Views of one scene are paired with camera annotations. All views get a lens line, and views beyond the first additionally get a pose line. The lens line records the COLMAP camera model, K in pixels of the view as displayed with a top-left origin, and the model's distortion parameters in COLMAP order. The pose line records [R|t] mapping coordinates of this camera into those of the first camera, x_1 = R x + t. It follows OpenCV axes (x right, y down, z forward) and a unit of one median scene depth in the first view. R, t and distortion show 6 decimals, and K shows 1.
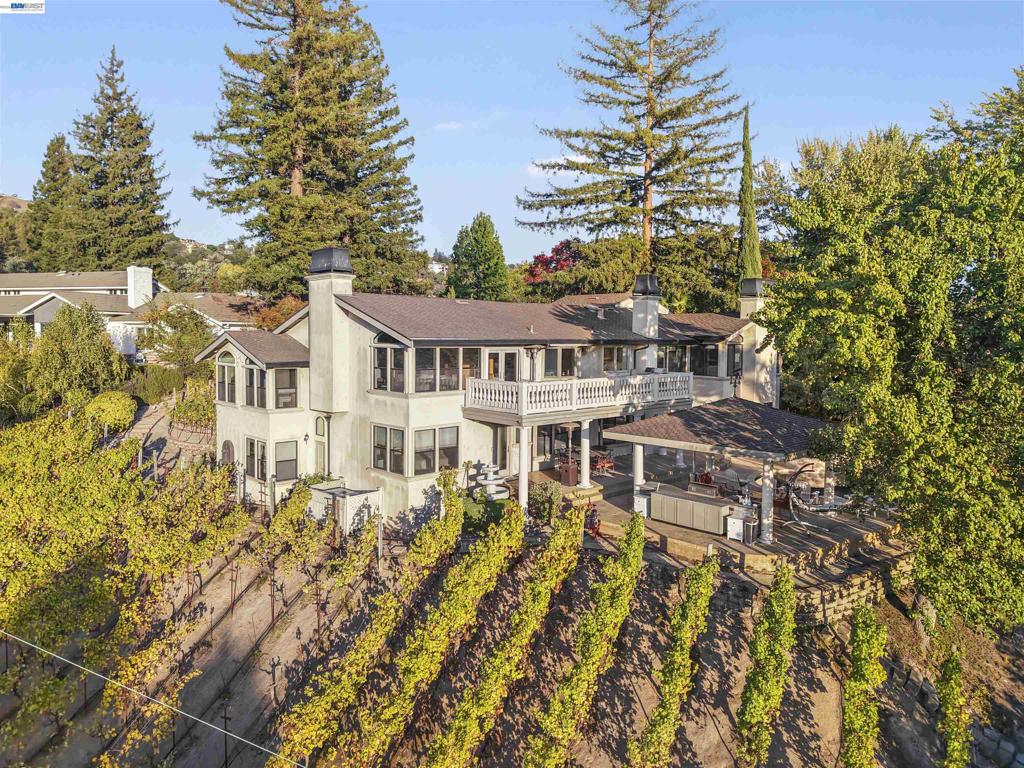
lens RADIAL K [[704.6, 0, 514.6], [0, 704.6, 341.8], [0, 0, 1]] dist [0.024888, -0.032691]
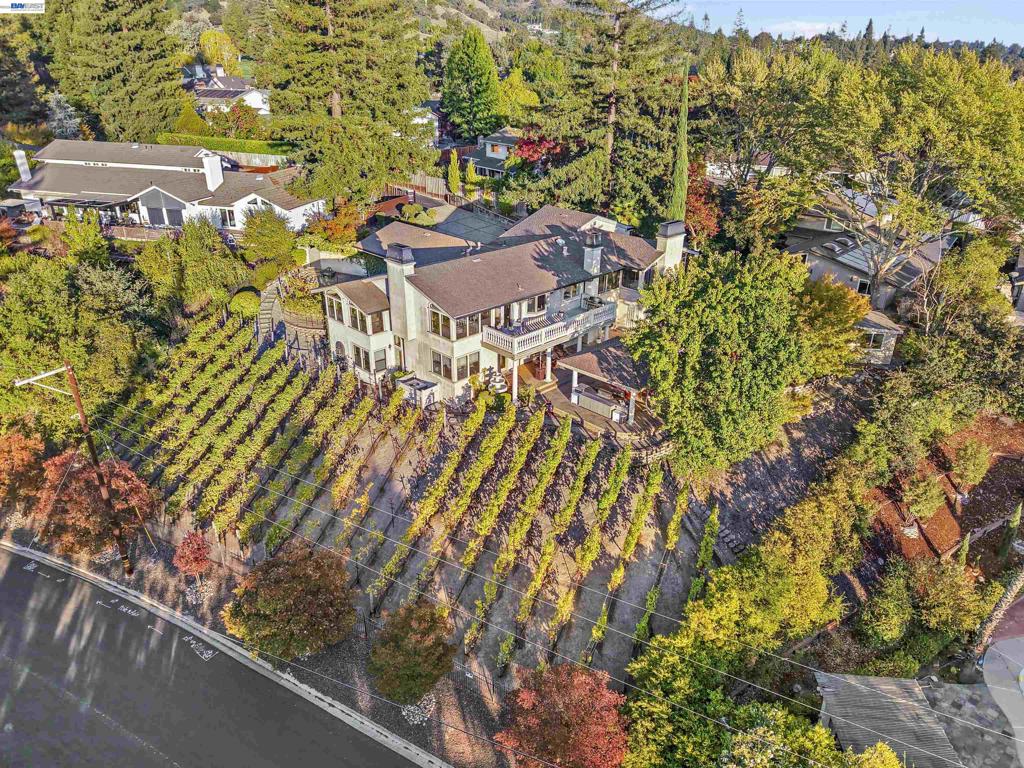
lens RADIAL K [[704.6, 0, 514.6], [0, 704.6, 341.8], [0, 0, 1]] dist [0.024888, -0.032691]
pose [[0.999872, -0.005416, 0.015023, -0.013750], [-0.000304, 0.934109, 0.356987, -0.492890], [-0.015967, -0.356946, 0.933989, -0.619208]]
